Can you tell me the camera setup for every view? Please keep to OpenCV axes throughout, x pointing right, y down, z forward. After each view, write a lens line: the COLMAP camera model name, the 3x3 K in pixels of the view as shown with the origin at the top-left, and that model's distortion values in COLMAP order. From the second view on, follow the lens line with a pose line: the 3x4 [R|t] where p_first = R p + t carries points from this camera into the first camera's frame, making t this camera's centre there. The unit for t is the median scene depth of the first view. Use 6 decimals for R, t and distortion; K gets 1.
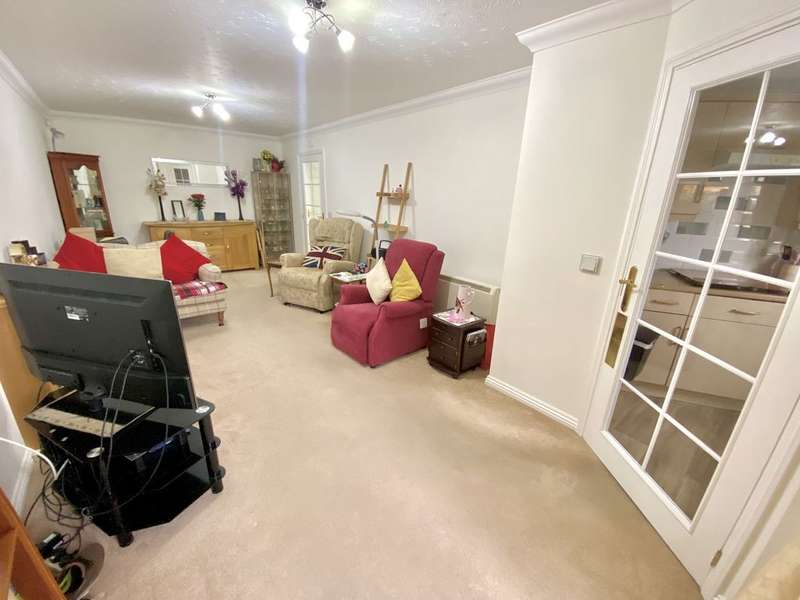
lens RADIAL K [[320.0, 0, 418.0], [0, 320.0, 299.3], [0, 0, 1]] dist [-0.019367, -0.006128]
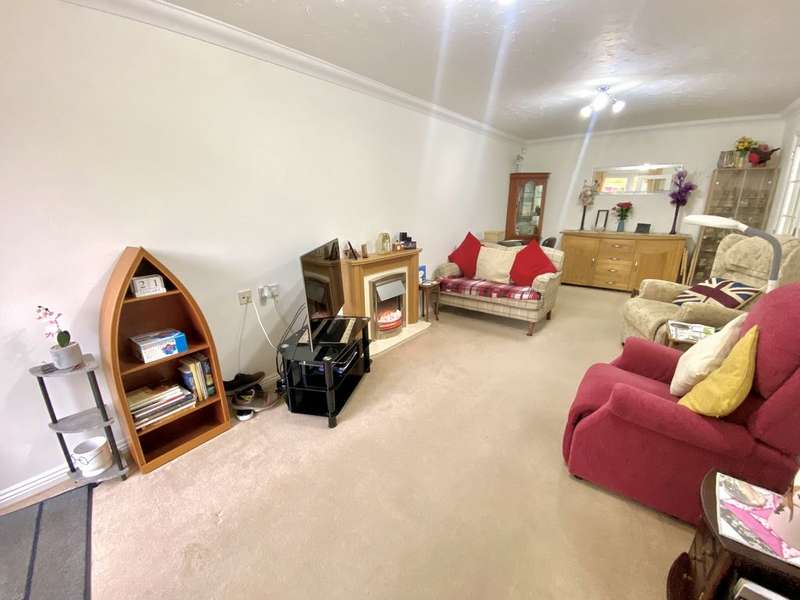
lens RADIAL K [[325.8, 0, 397.9], [0, 325.8, 302.3], [0, 0, 1]] dist [0.014011, -0.018572]
pose [[0.156275, 0.243957, -0.957112, 0.198209], [-0.281437, 0.939846, 0.193604, -0.073265], [0.946769, 0.239111, 0.215533, 0.290783]]
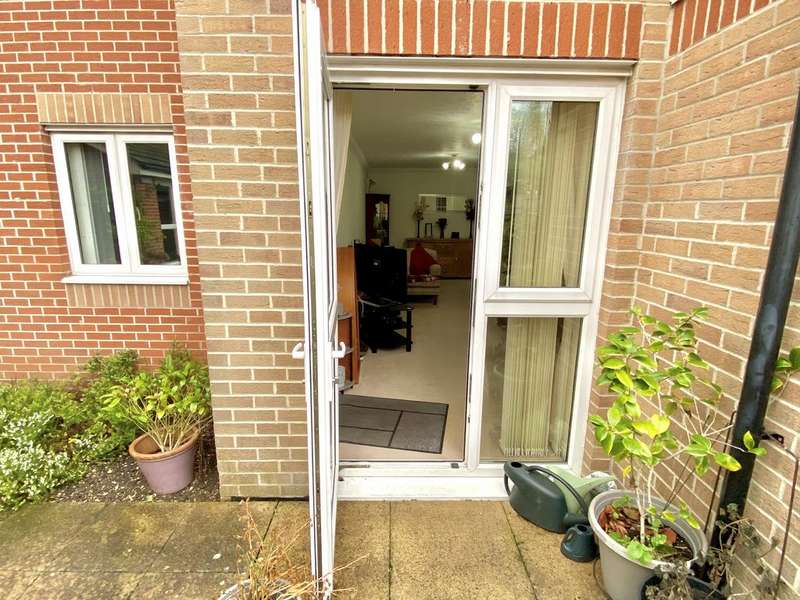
lens RADIAL K [[408.2, 0, 400.0], [0, 408.2, 300.0], [0, 0, 1]] dist [0.000342, 0.000077]
pose [[0.746217, 0.103611, -0.657590, 0.384295], [-0.180168, 0.982381, -0.049664, 0.140078], [0.640858, 0.155537, 0.751737, -0.406150]]
